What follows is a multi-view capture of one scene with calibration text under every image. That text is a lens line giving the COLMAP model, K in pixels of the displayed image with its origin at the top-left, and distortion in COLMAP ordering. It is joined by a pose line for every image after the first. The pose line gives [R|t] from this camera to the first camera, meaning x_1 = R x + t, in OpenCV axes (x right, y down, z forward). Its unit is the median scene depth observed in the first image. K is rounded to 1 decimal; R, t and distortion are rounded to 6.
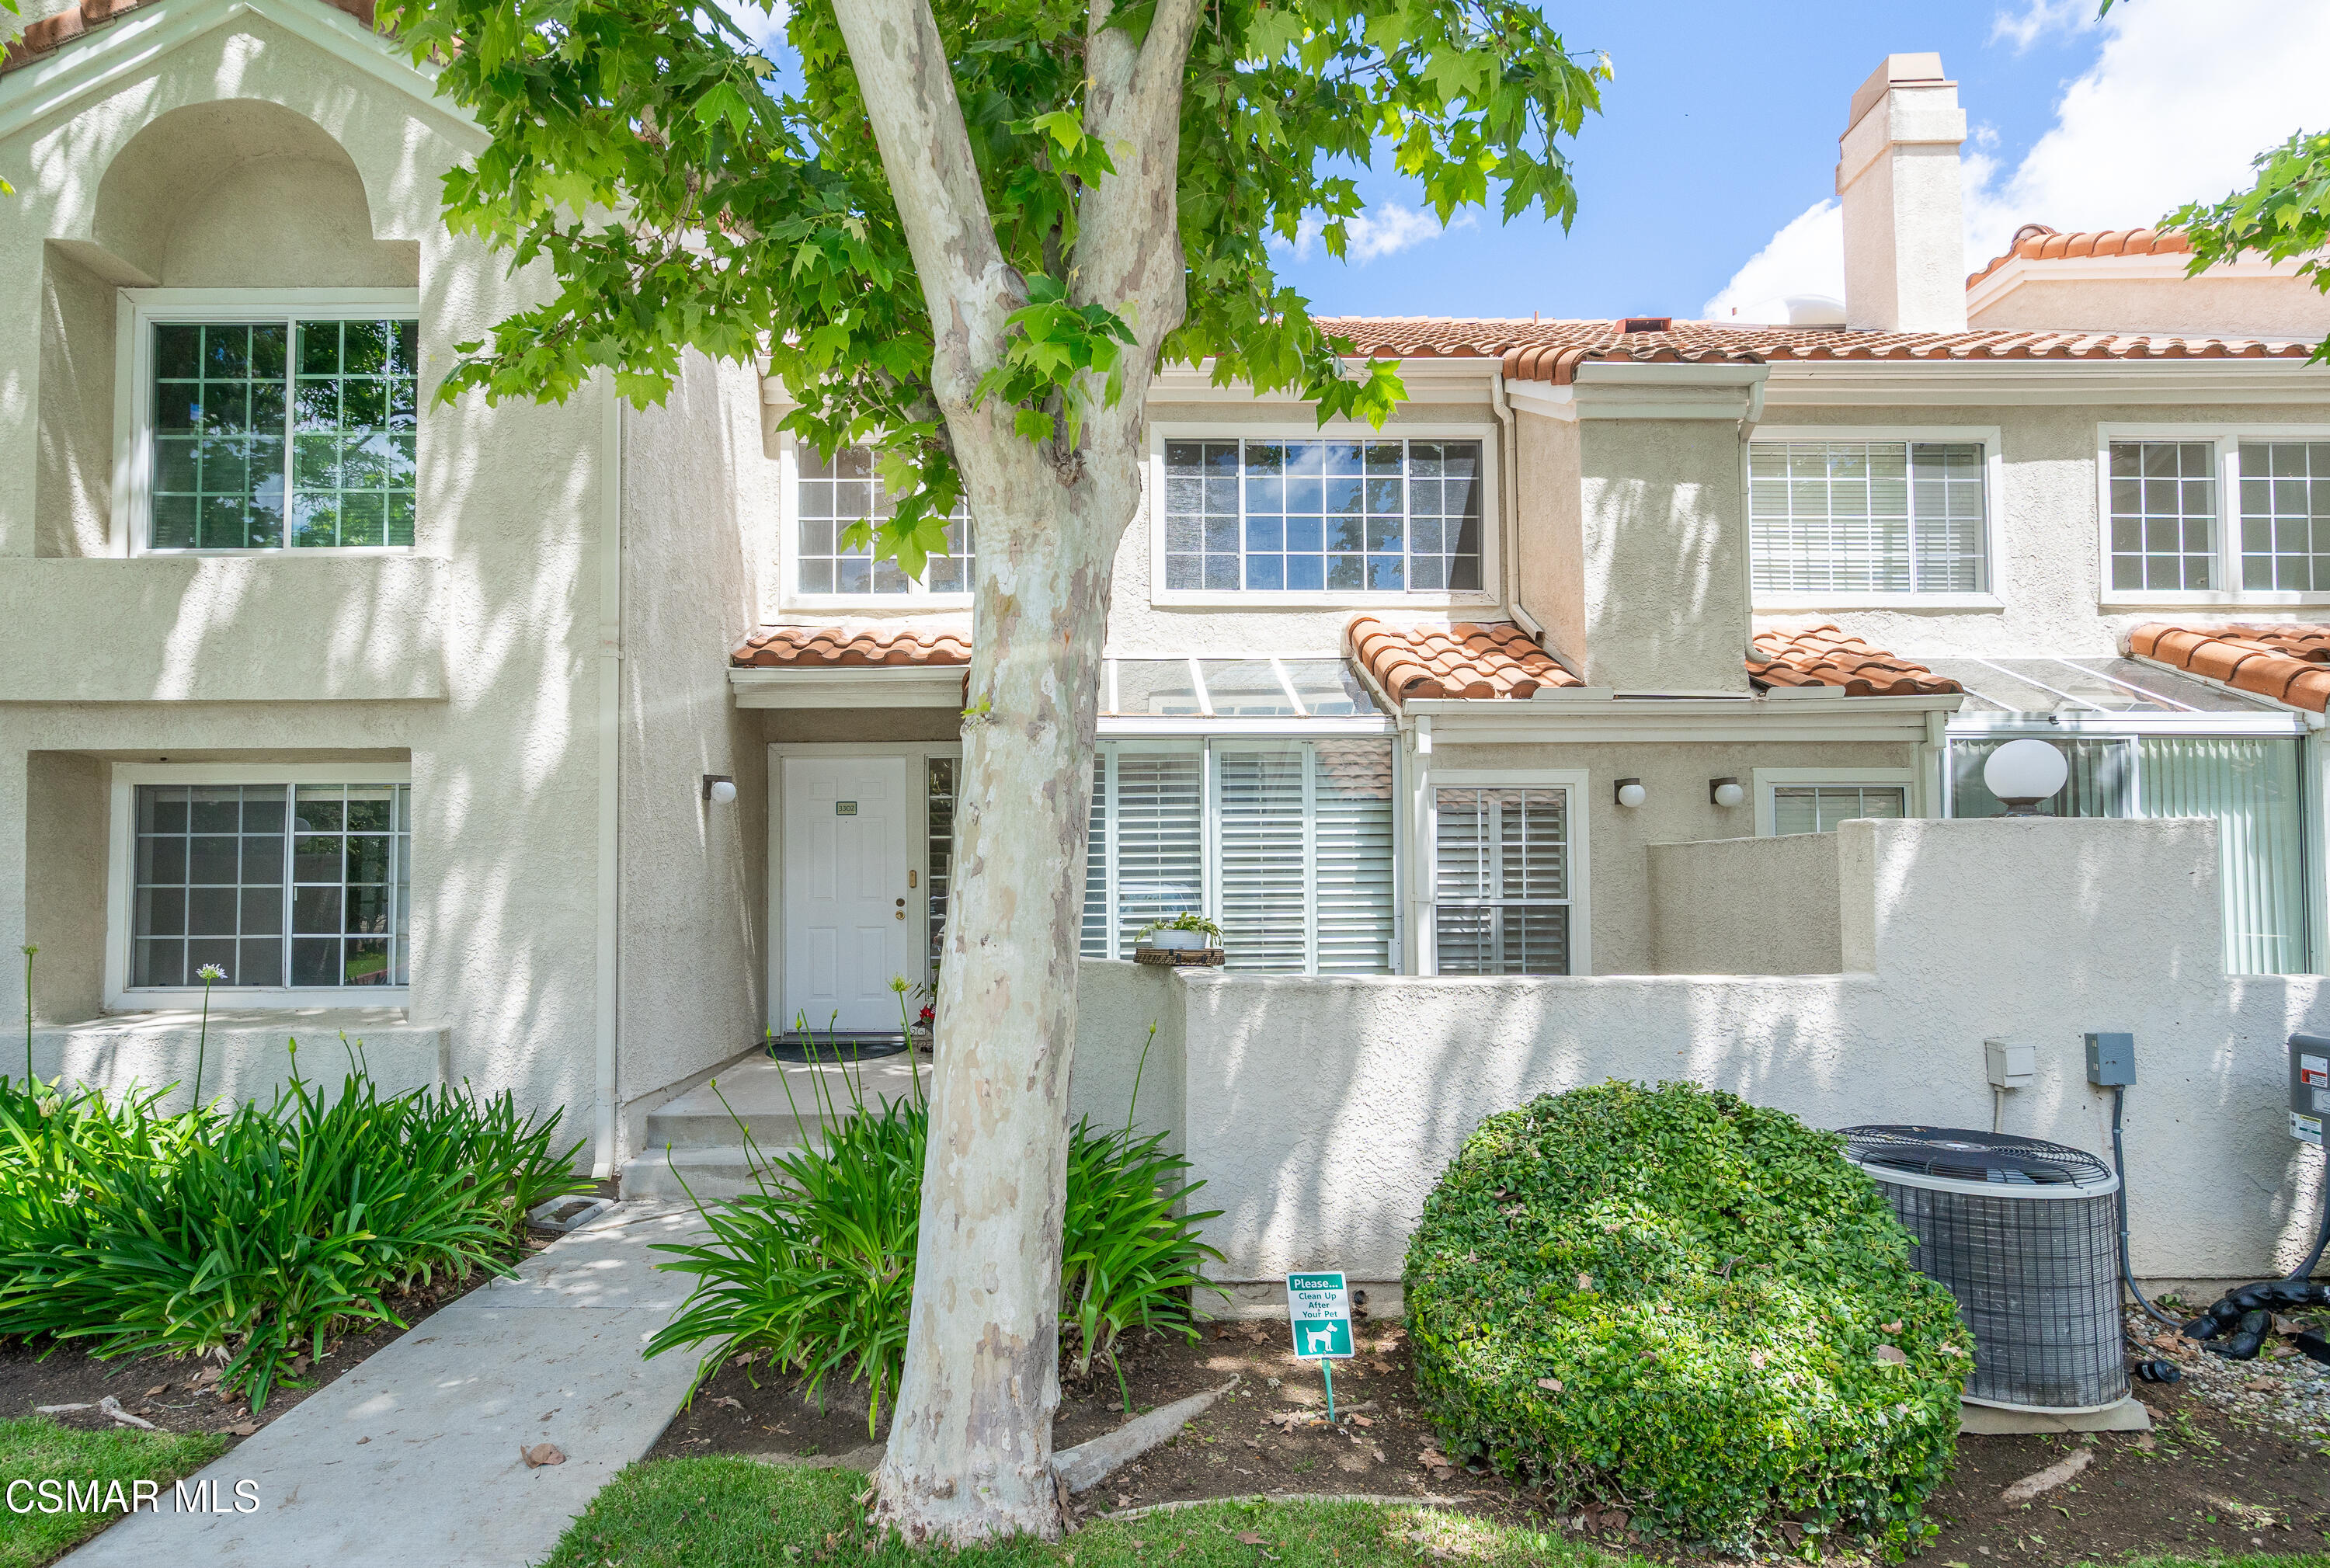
lens RADIAL K [[1079.2, 0, 1166.9], [0, 1079.2, 772.1], [0, 0, 1]] dist [0.000025, 0.000077]
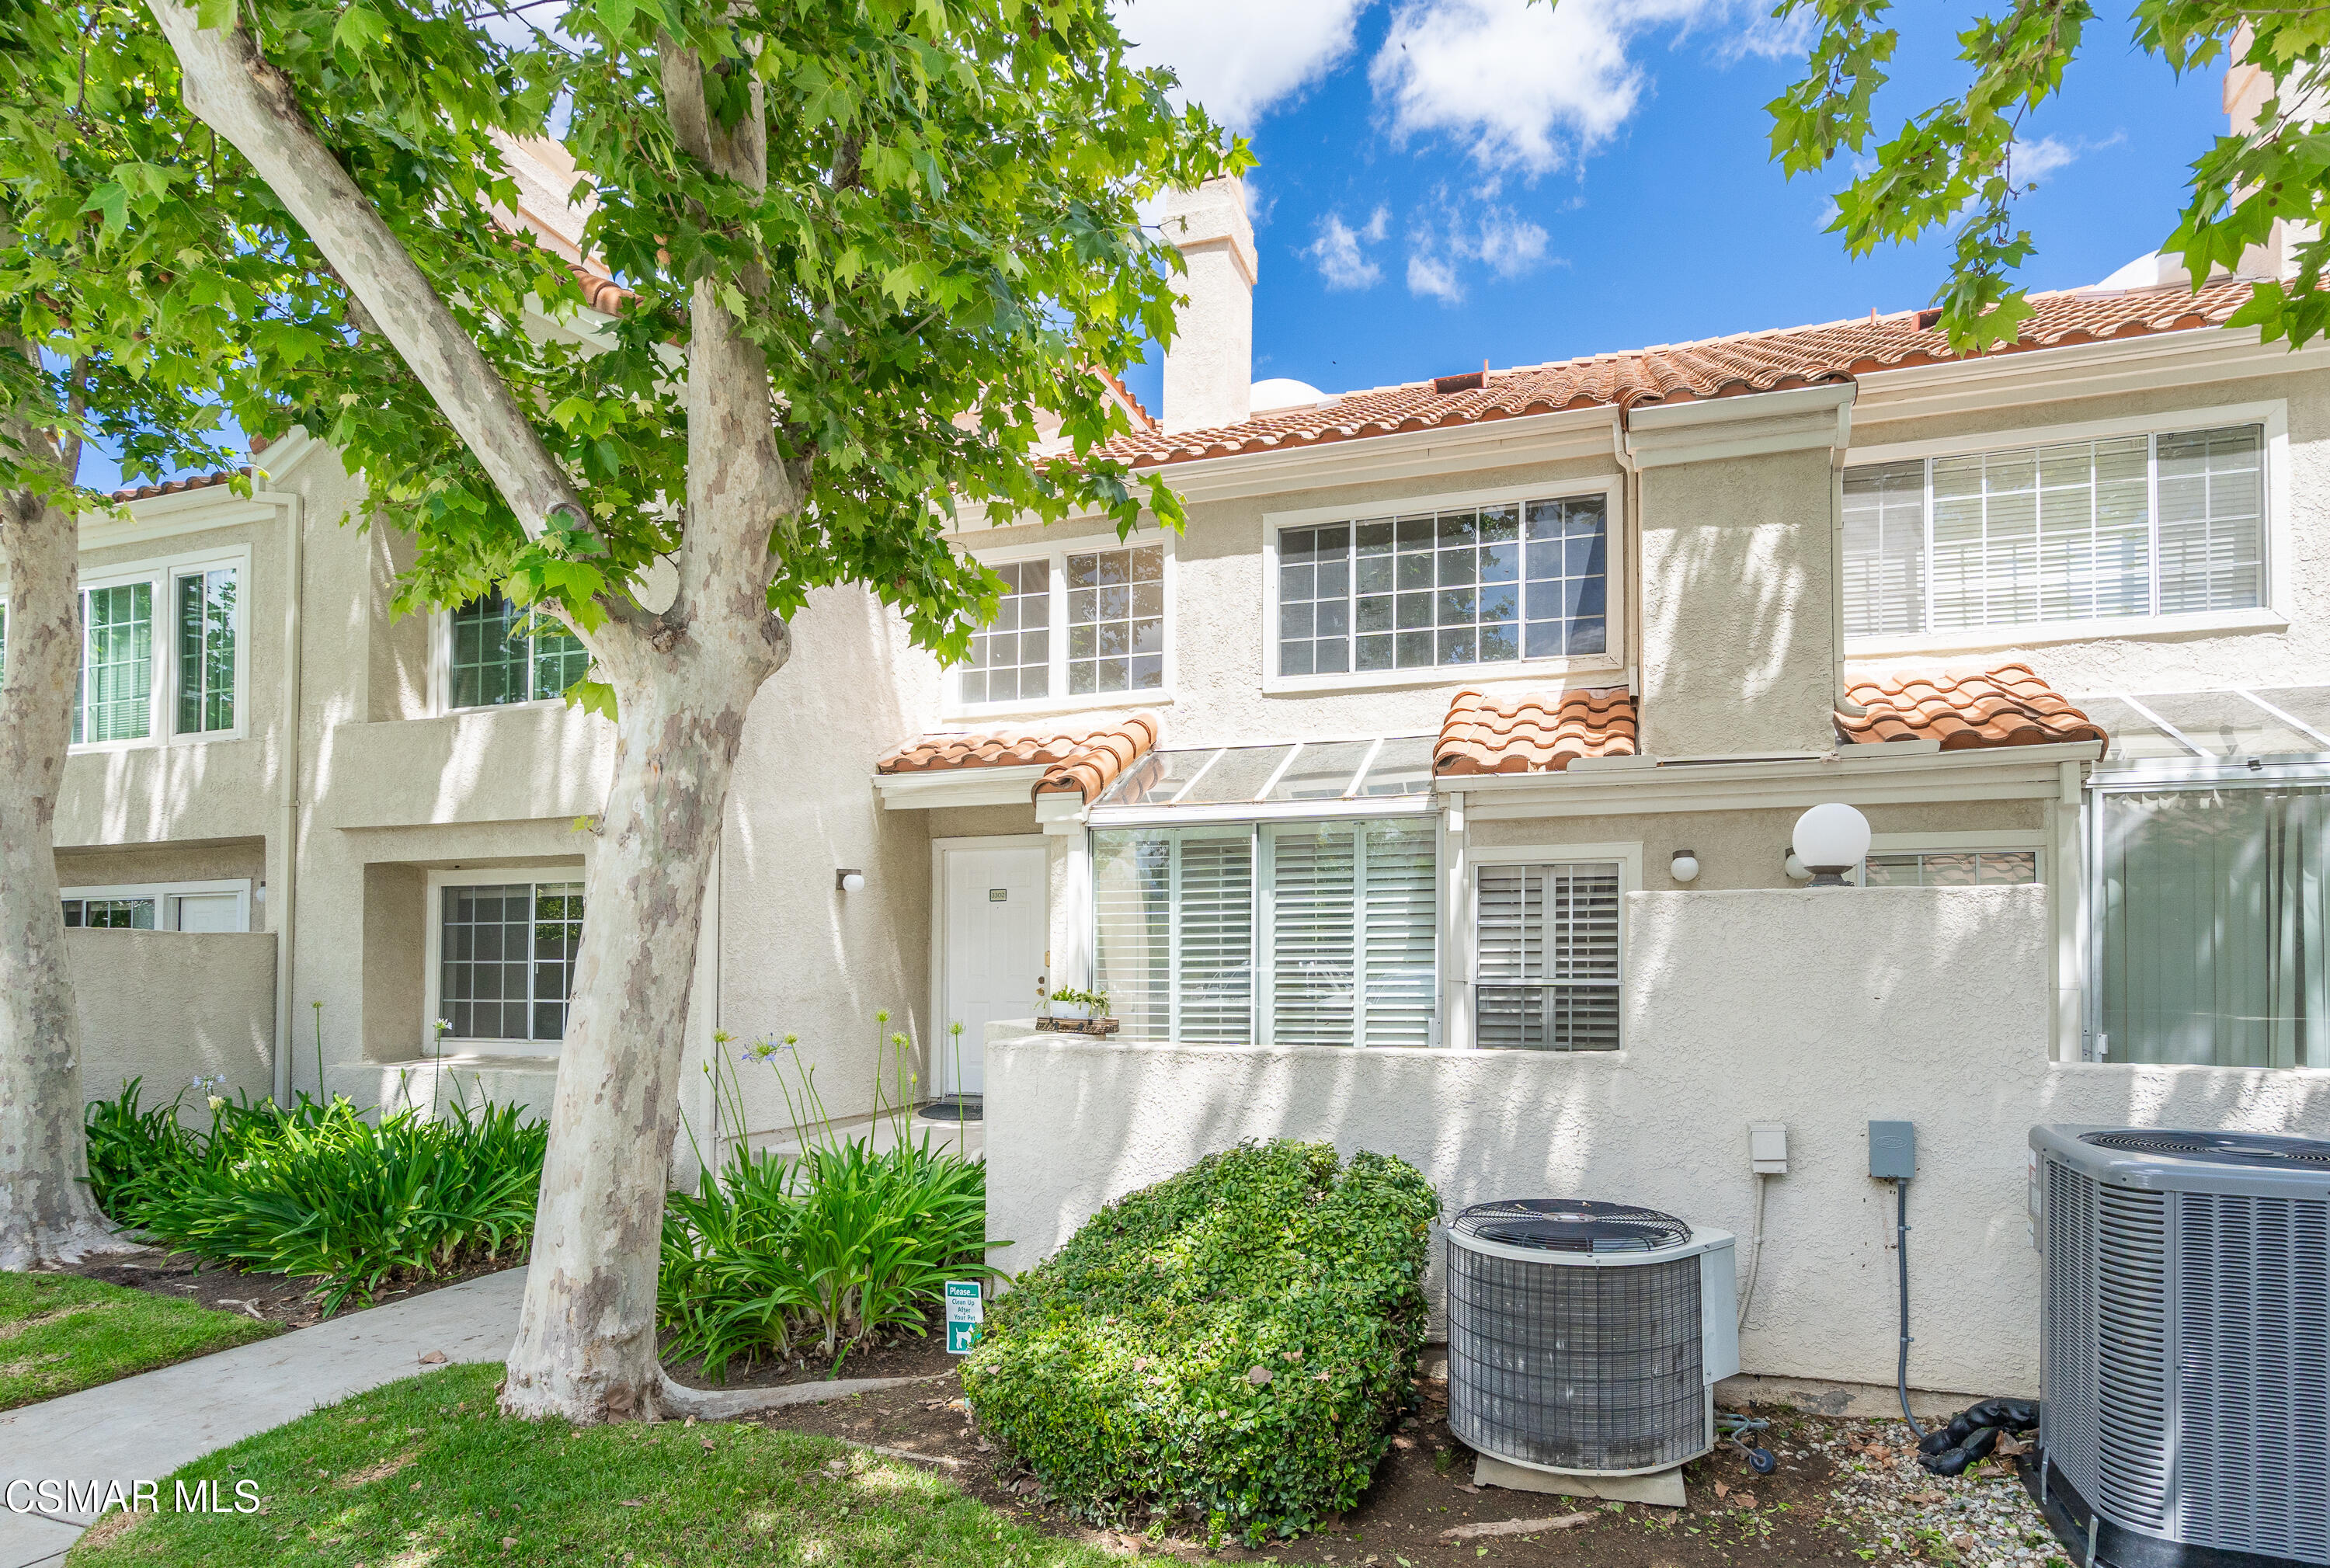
lens RADIAL K [[1148.4, 0, 1309.4], [0, 1148.4, 857.8], [0, 0, 1]] dist [-0.000897, -0.000082]
pose [[0.956908, -0.024874, -0.289325, 0.402800], [0.026573, 0.999645, 0.001943, 0.001468], [0.289174, -0.009547, 0.957229, -0.044236]]
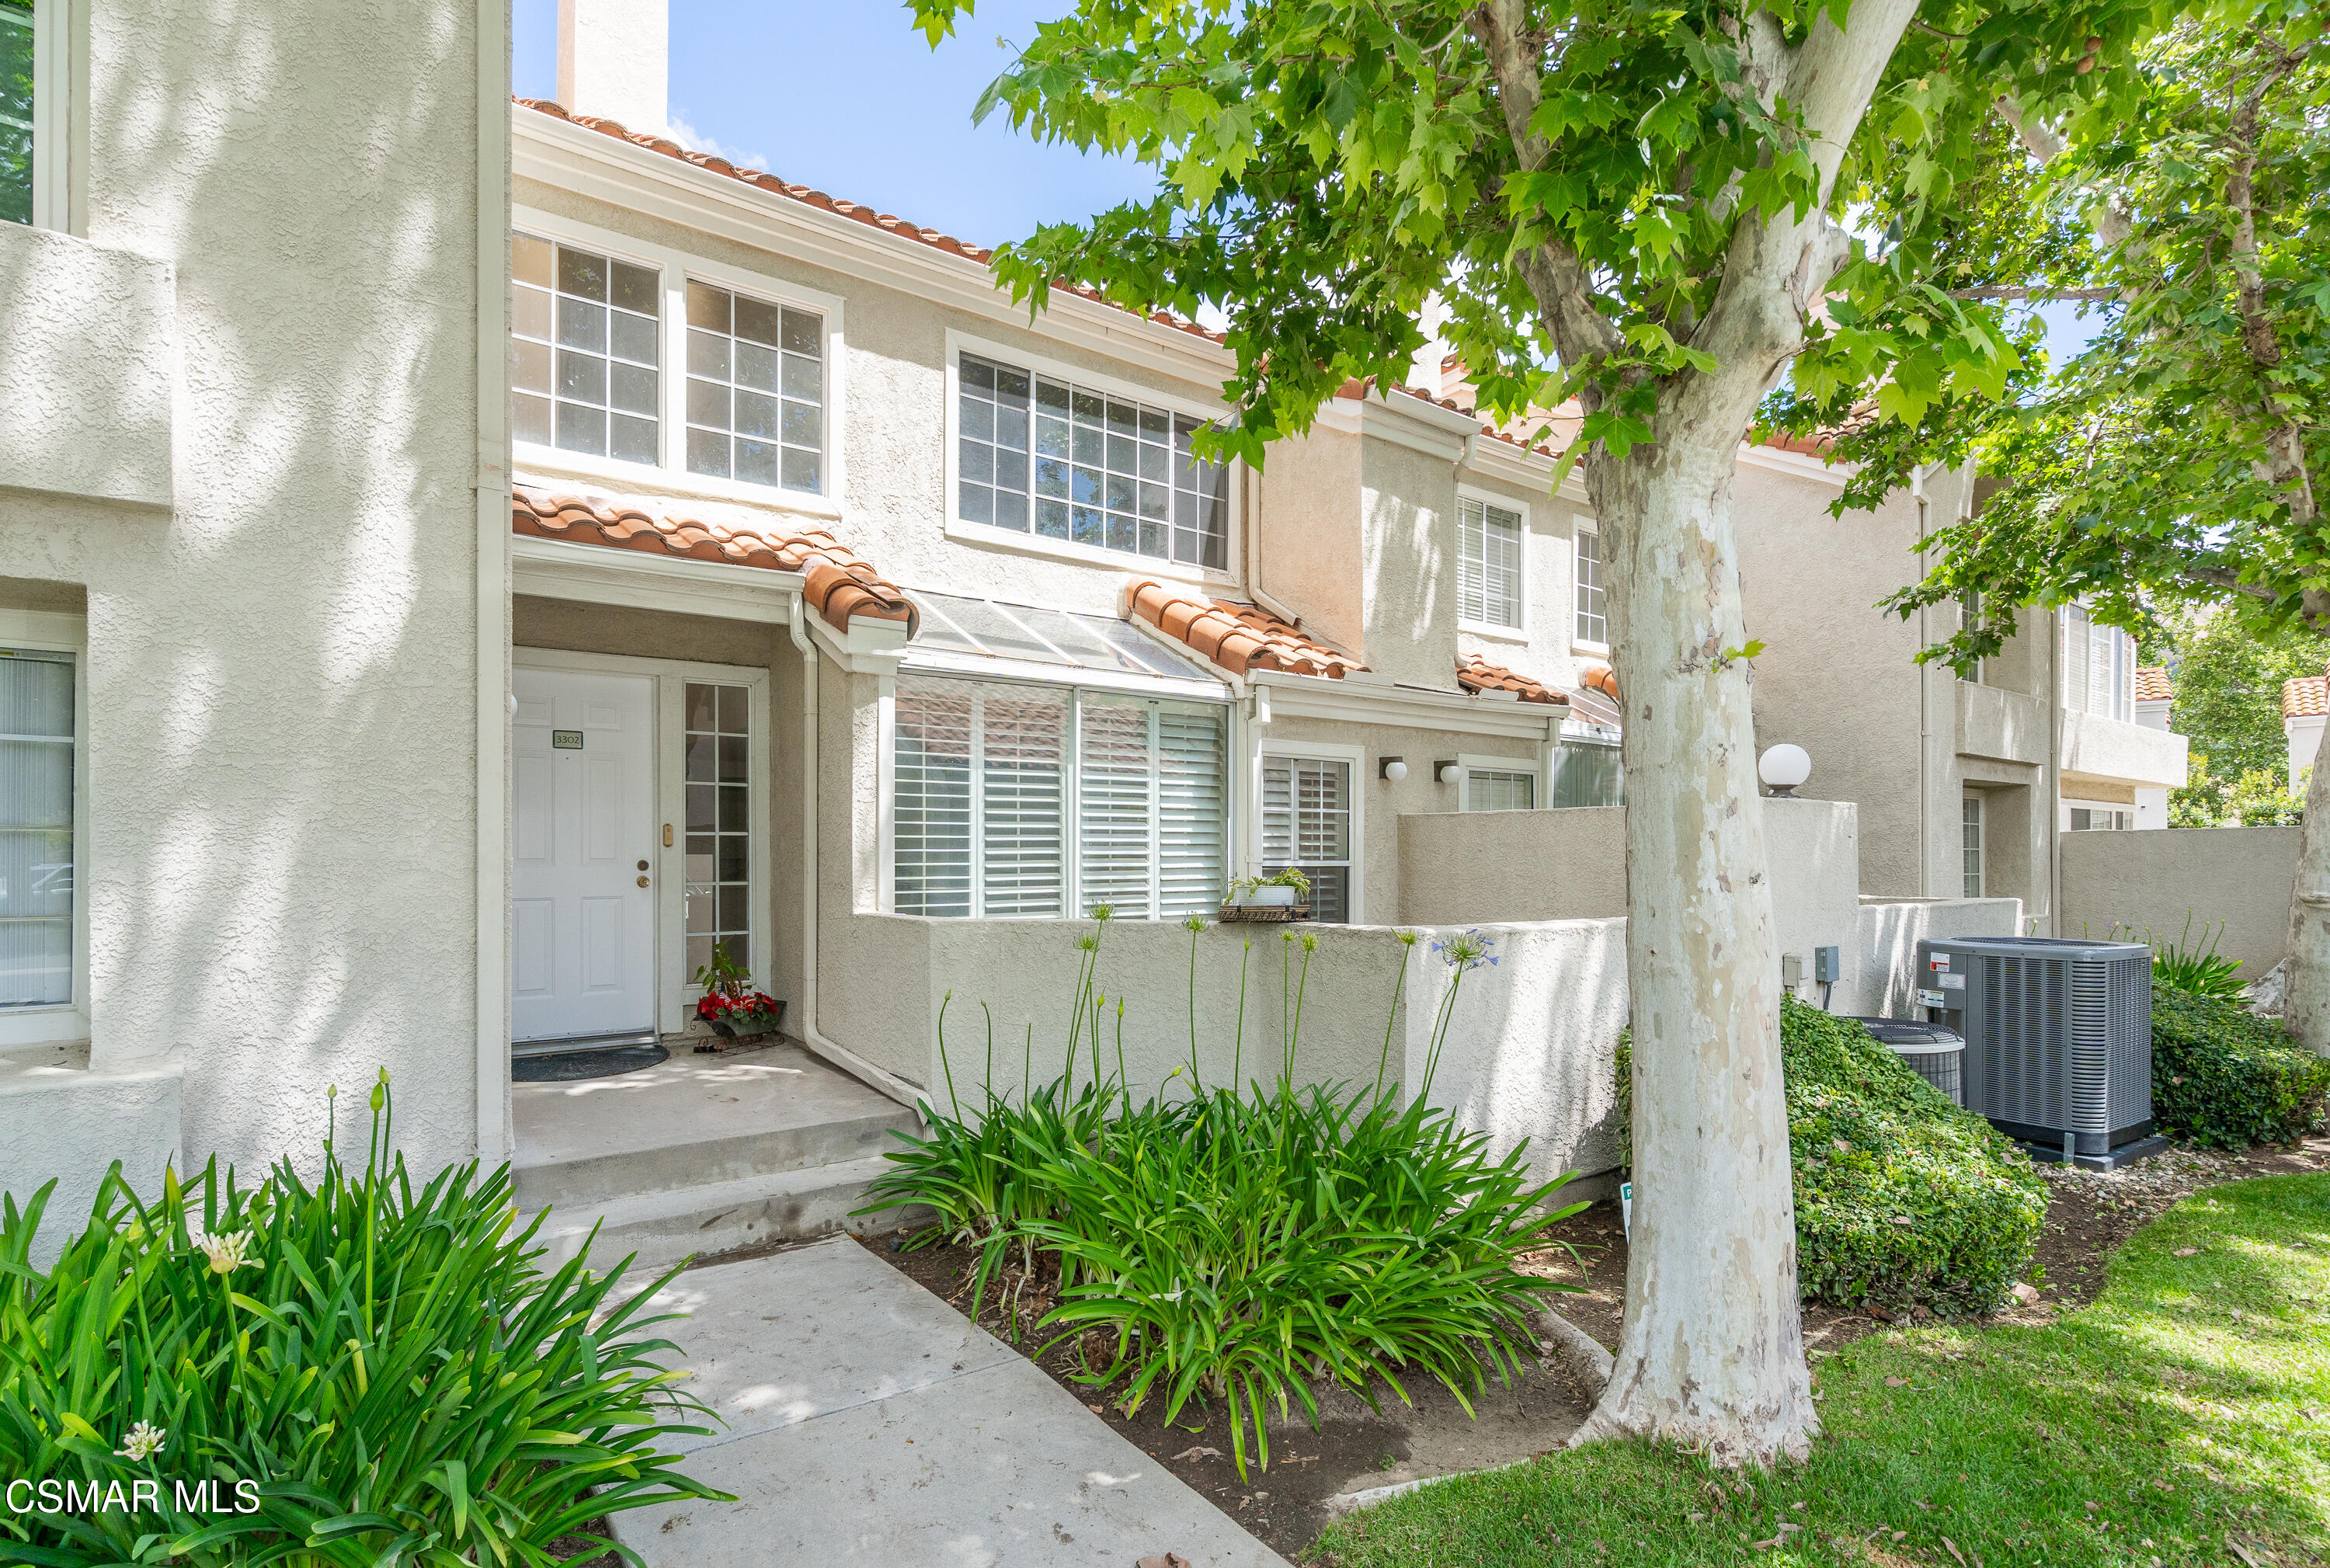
lens RADIAL K [[1109.9, 0, 1152.7], [0, 1109.9, 763.3], [0, 0, 1]] dist [-0.011055, 0.007078]
pose [[0.829045, 0.050495, 0.556897, -0.441209], [-0.060769, 0.998152, -0.000039, 0.028862], [-0.555870, -0.033809, 0.830582, 0.159889]]
